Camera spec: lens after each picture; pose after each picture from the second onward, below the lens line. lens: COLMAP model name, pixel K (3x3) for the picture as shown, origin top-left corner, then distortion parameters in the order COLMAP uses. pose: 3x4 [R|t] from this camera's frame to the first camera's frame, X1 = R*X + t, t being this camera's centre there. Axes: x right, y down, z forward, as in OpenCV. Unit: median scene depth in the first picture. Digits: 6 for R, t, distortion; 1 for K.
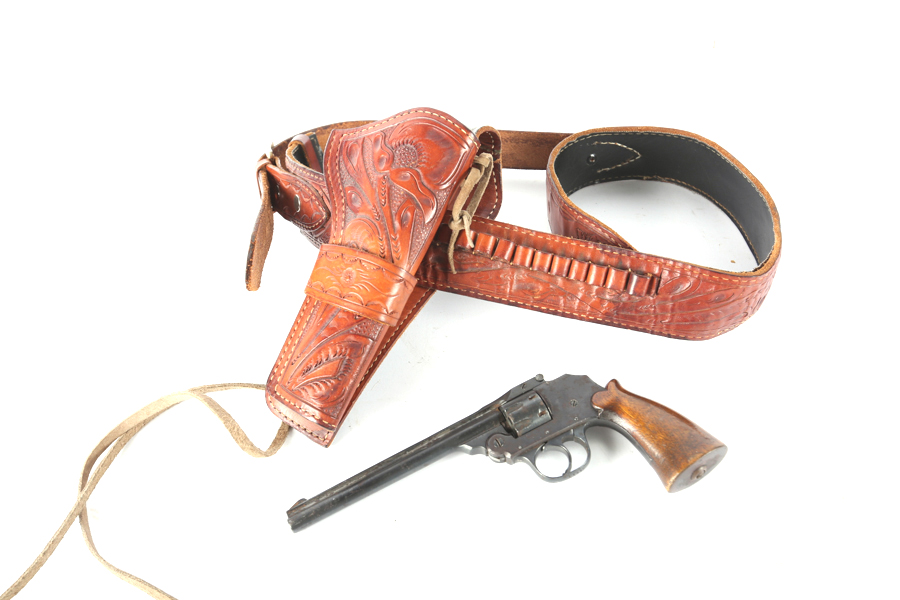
lens RADIAL K [[801.3, 0, 450.0], [0, 801.3, 300.0], [0, 0, 1]] dist [-0.000210, 0.005317]
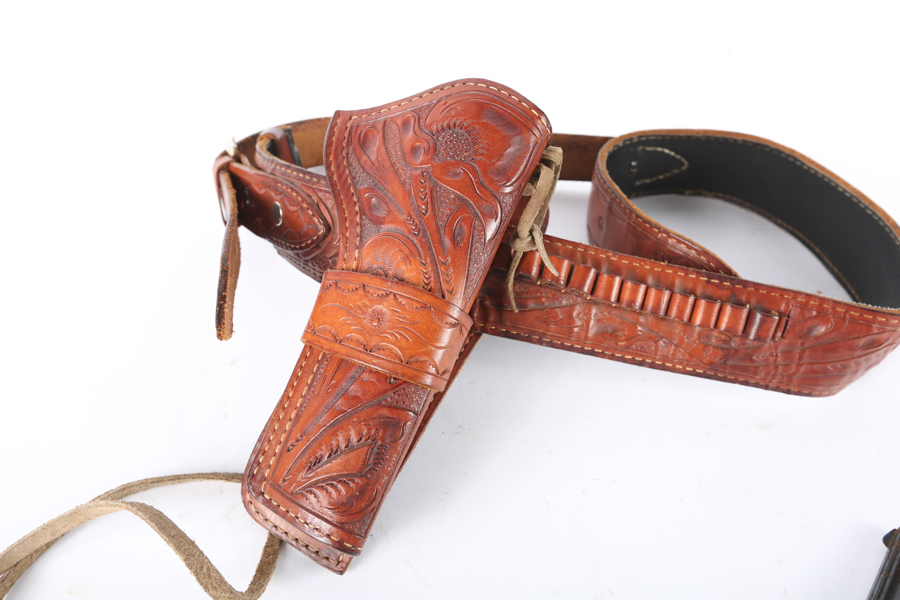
lens RADIAL K [[685.8, 0, 450.0], [0, 685.8, 300.0], [0, 0, 1]] dist [0.006083, 0.010002]
pose [[0.989024, -0.002503, 0.147737, -0.143716], [0.005548, 0.999781, -0.020203, -0.031601], [-0.147654, 0.020801, 0.988820, 0.402399]]
